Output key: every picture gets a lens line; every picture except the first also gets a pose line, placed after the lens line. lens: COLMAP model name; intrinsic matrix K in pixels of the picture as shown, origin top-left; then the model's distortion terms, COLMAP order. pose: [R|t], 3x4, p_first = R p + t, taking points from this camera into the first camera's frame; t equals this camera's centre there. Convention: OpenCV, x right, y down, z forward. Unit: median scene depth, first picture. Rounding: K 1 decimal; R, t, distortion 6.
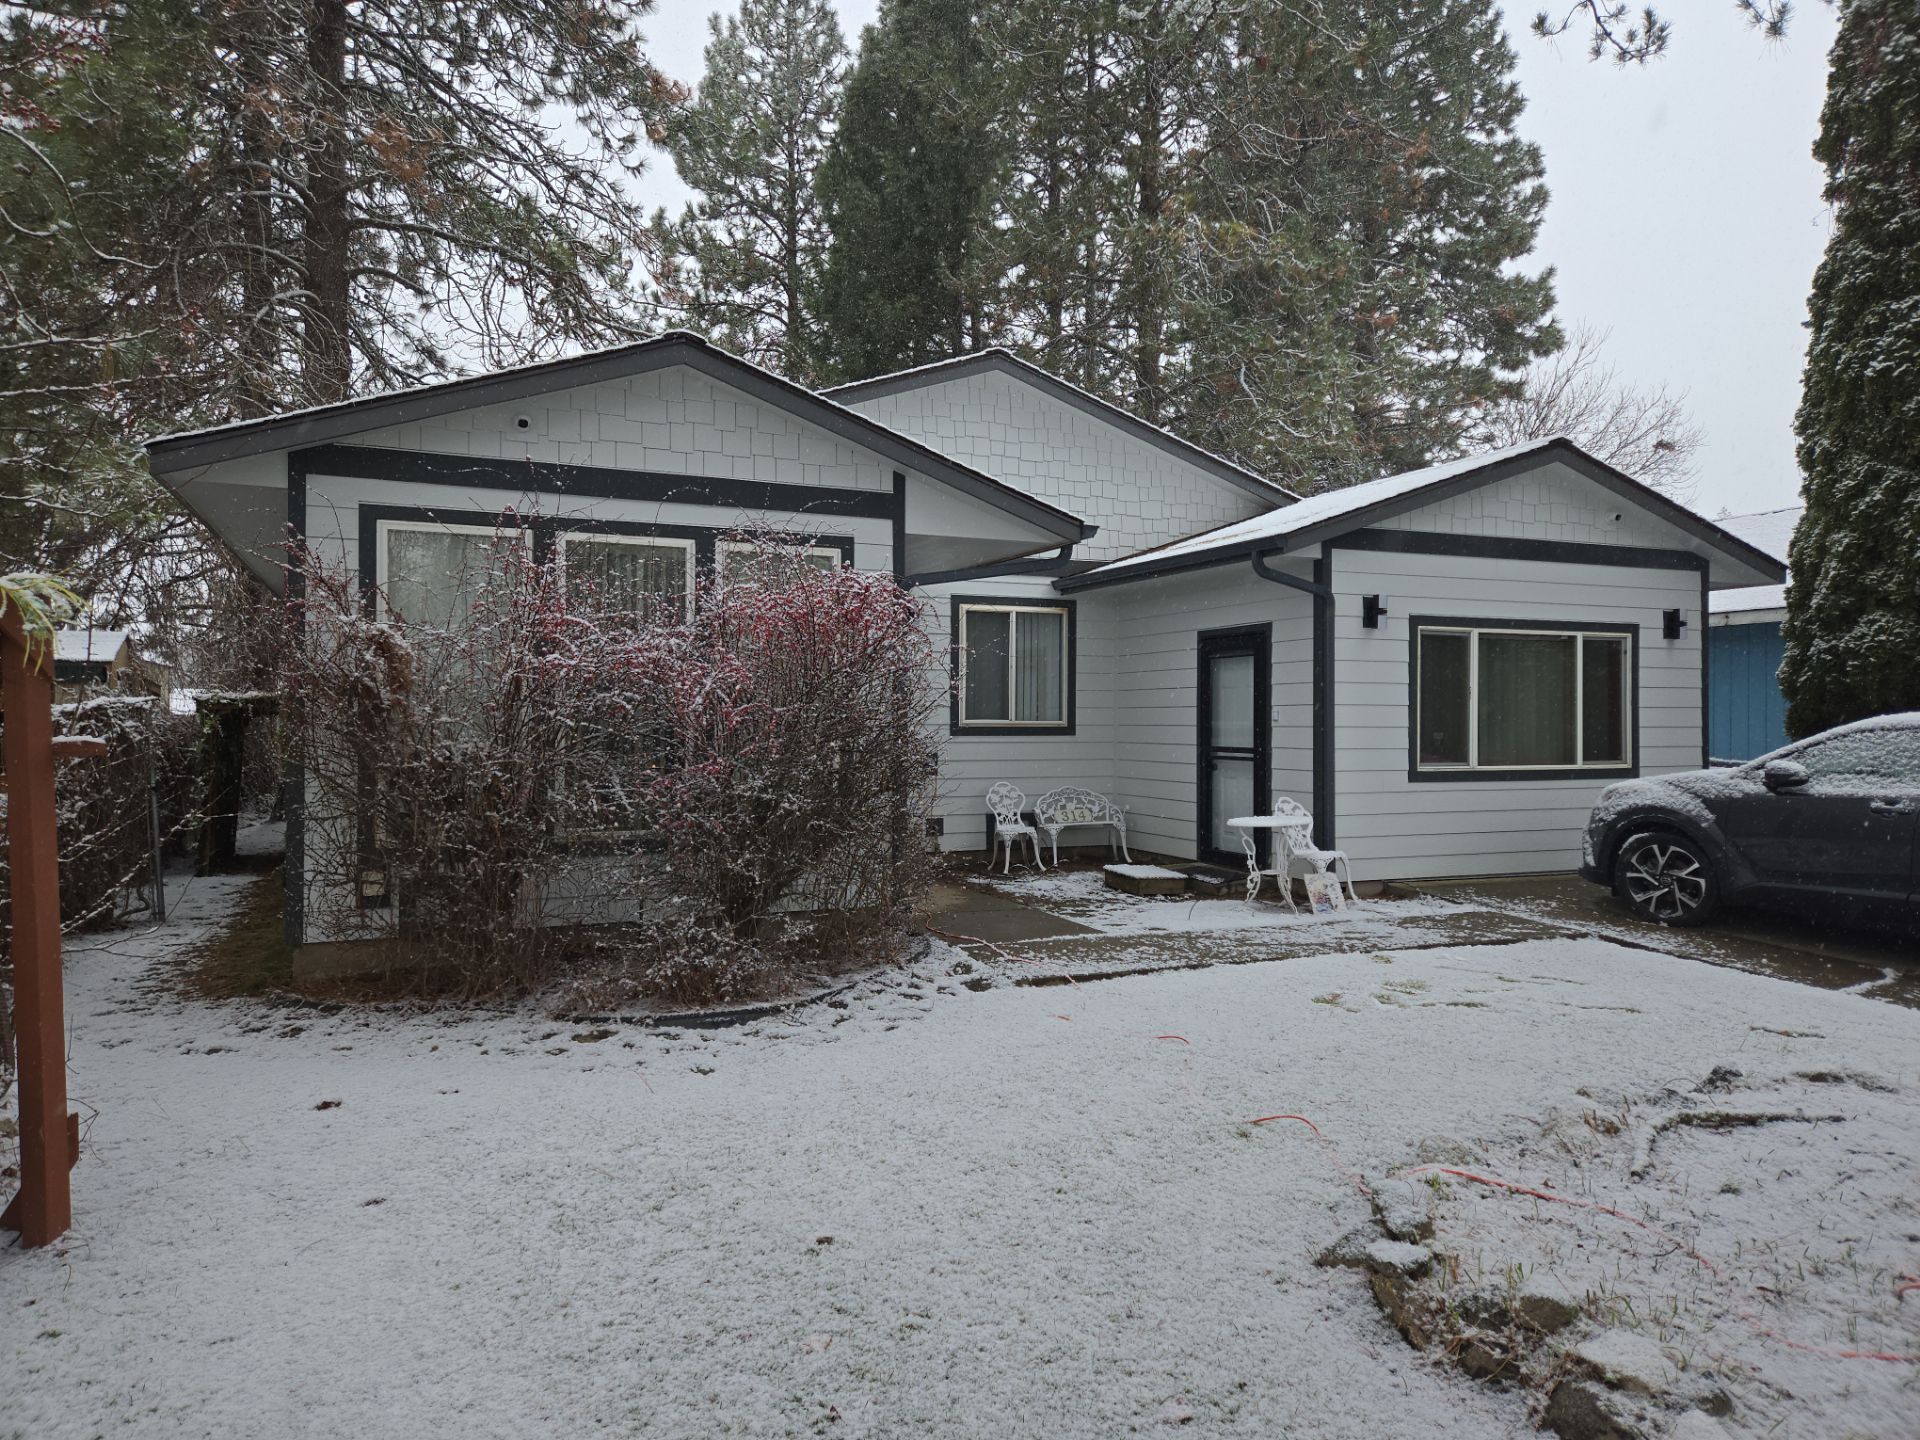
lens RADIAL K [[1292.7, 0, 952.7], [0, 1292.7, 711.6], [0, 0, 1]] dist [0.090227, -0.124590]
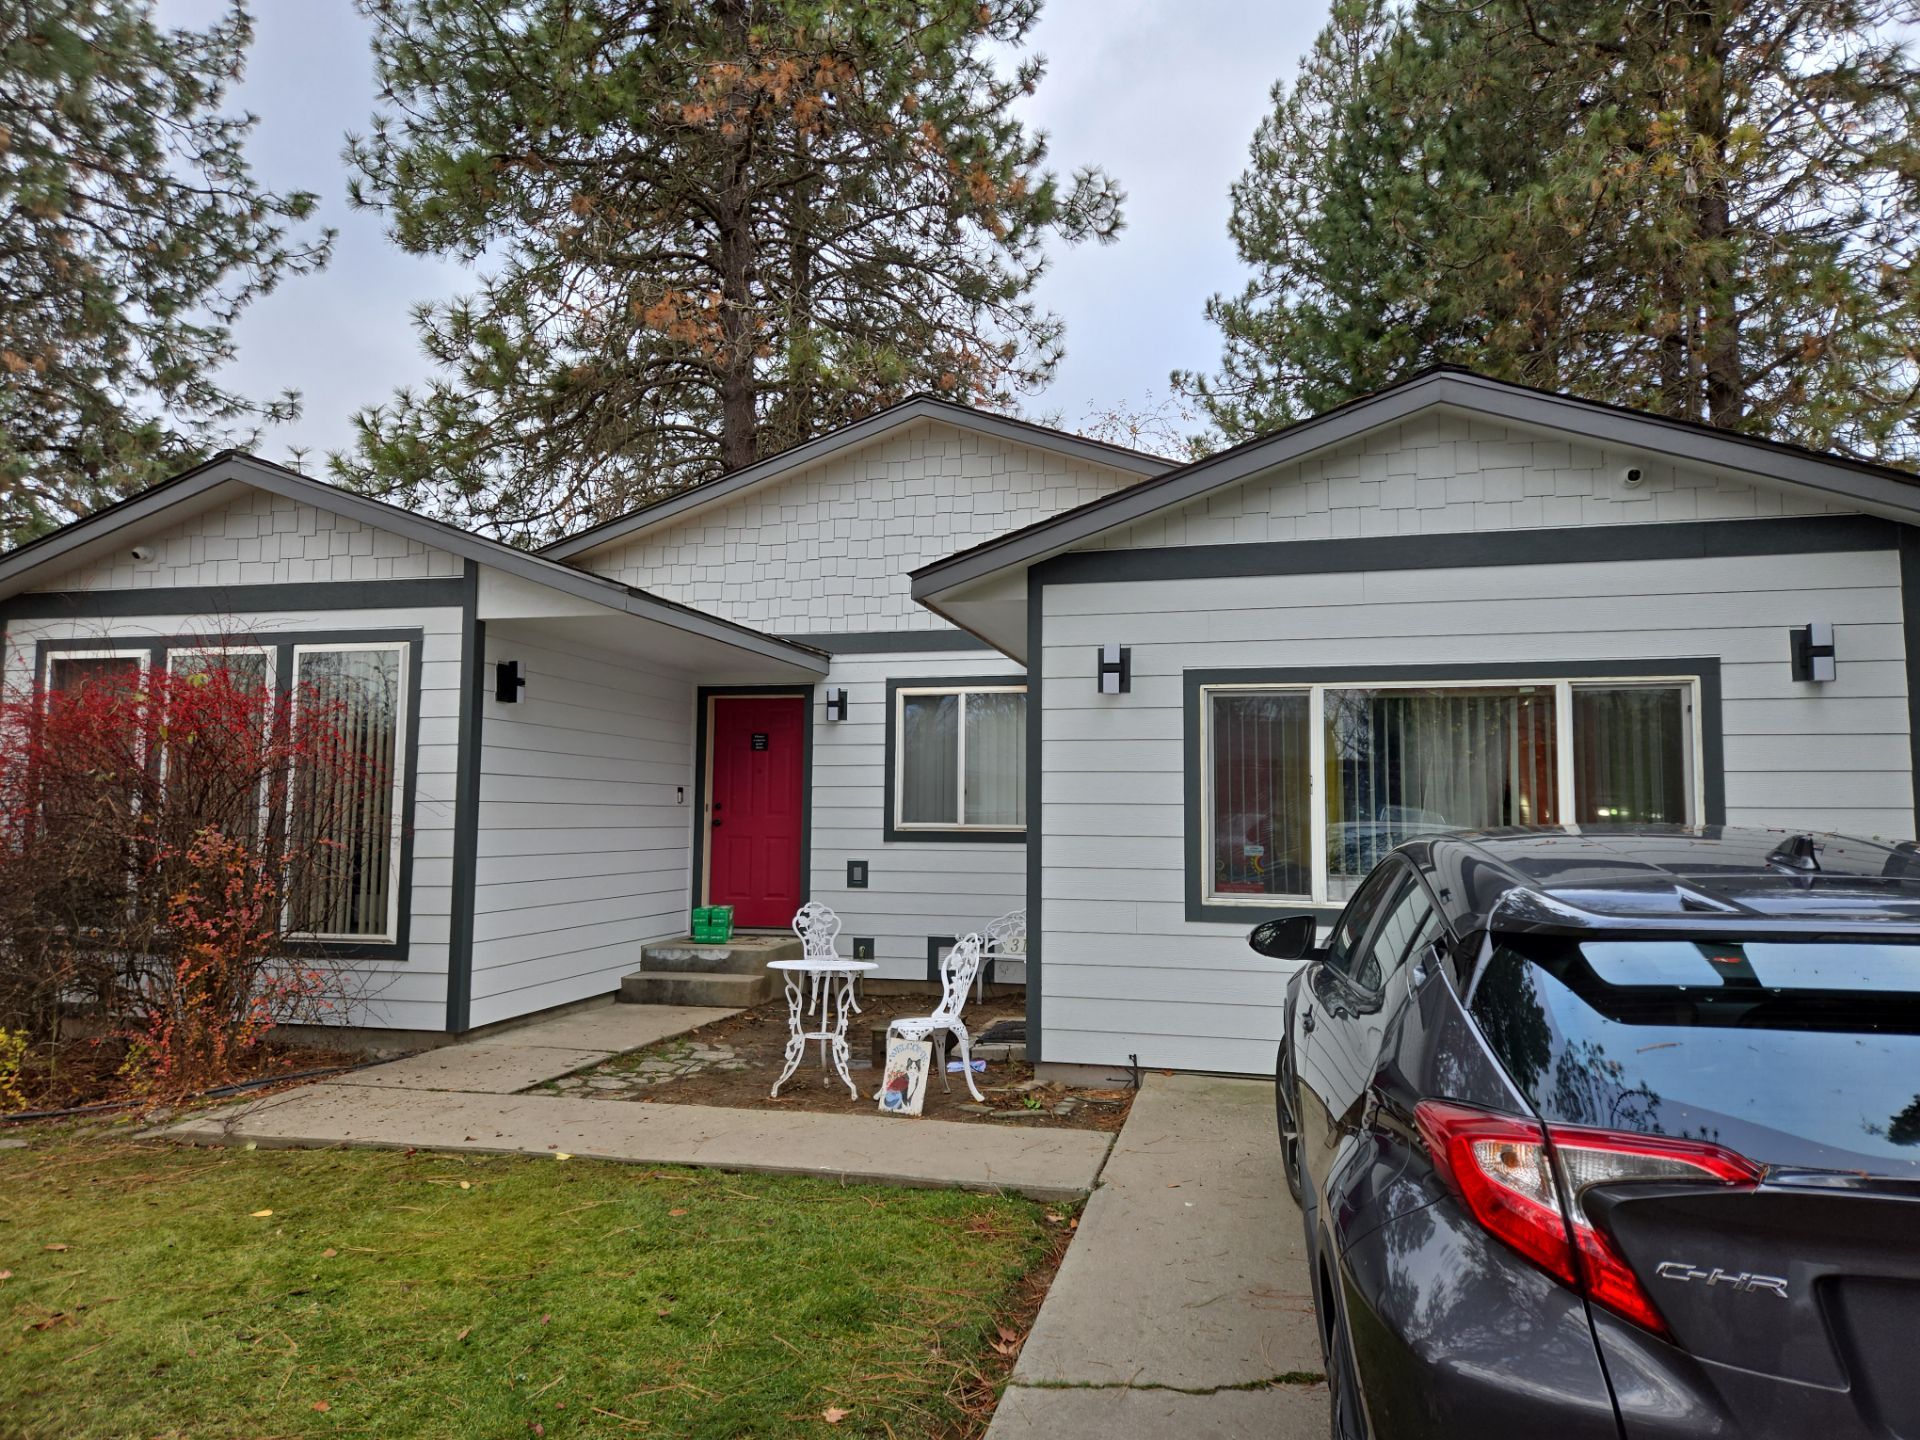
lens RADIAL K [[1292.7, 0, 952.7], [0, 1292.7, 711.6], [0, 0, 1]] dist [0.090227, -0.124590]
pose [[0.796812, -0.046792, -0.602413, 0.653977], [0.000174, 0.997015, -0.077212, -0.001256], [0.604227, 0.061418, 0.794441, 0.399349]]
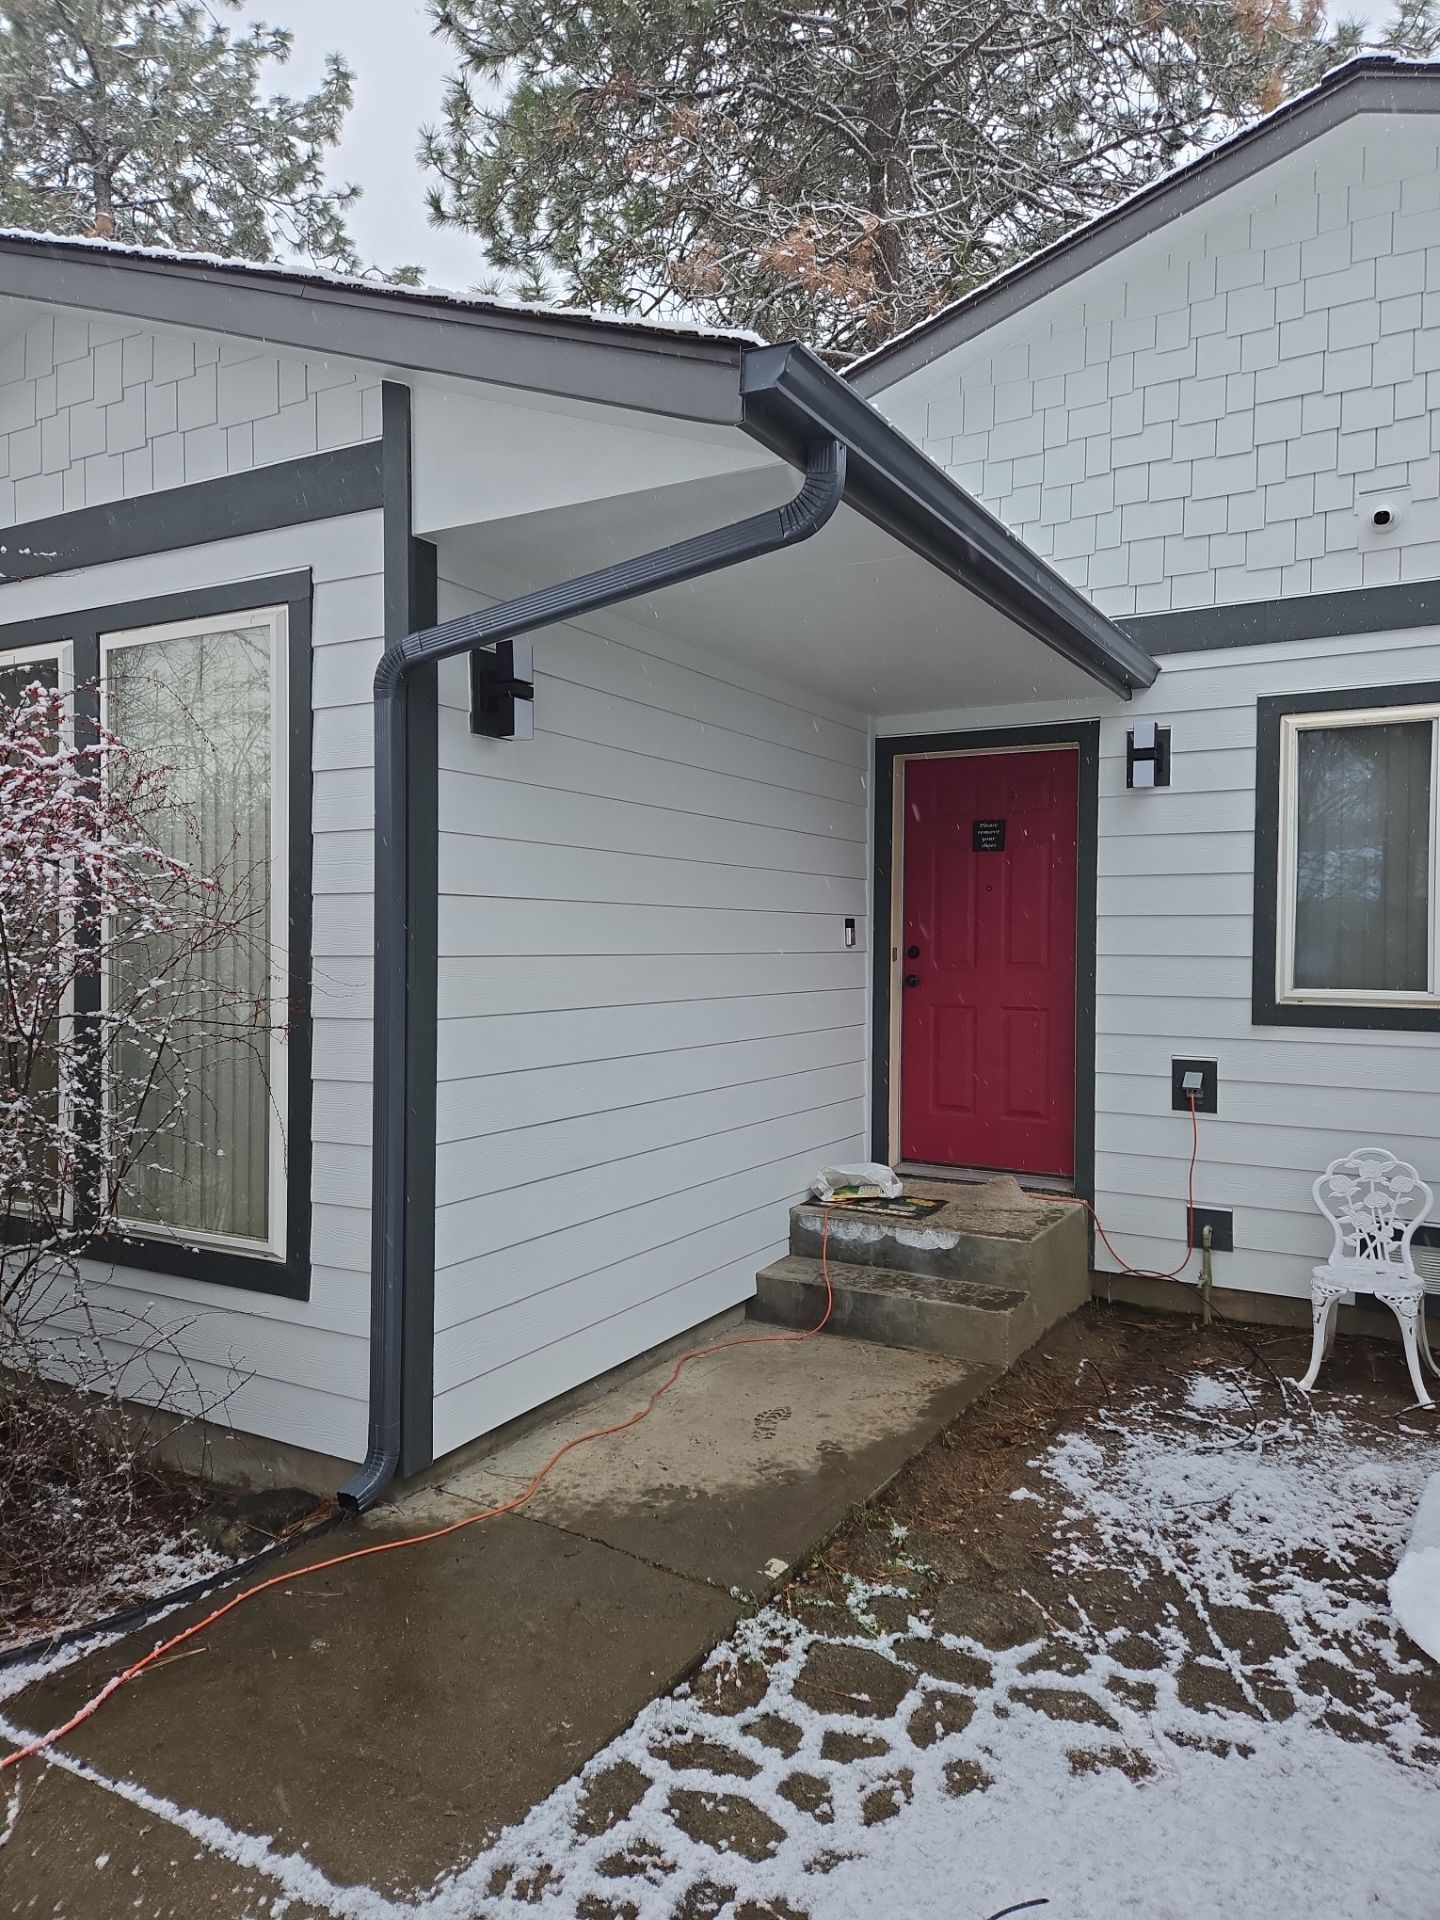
lens RADIAL K [[1292.7, 0, 721.8], [0, 1292.7, 950.8], [0, 0, 1]] dist [0.090227, -0.124590]
pose [[0.603288, 0.009154, -0.797471, 0.281684], [0.001439, 0.999920, 0.012566, -0.013872], [0.797522, -0.008729, 0.603227, 0.699633]]
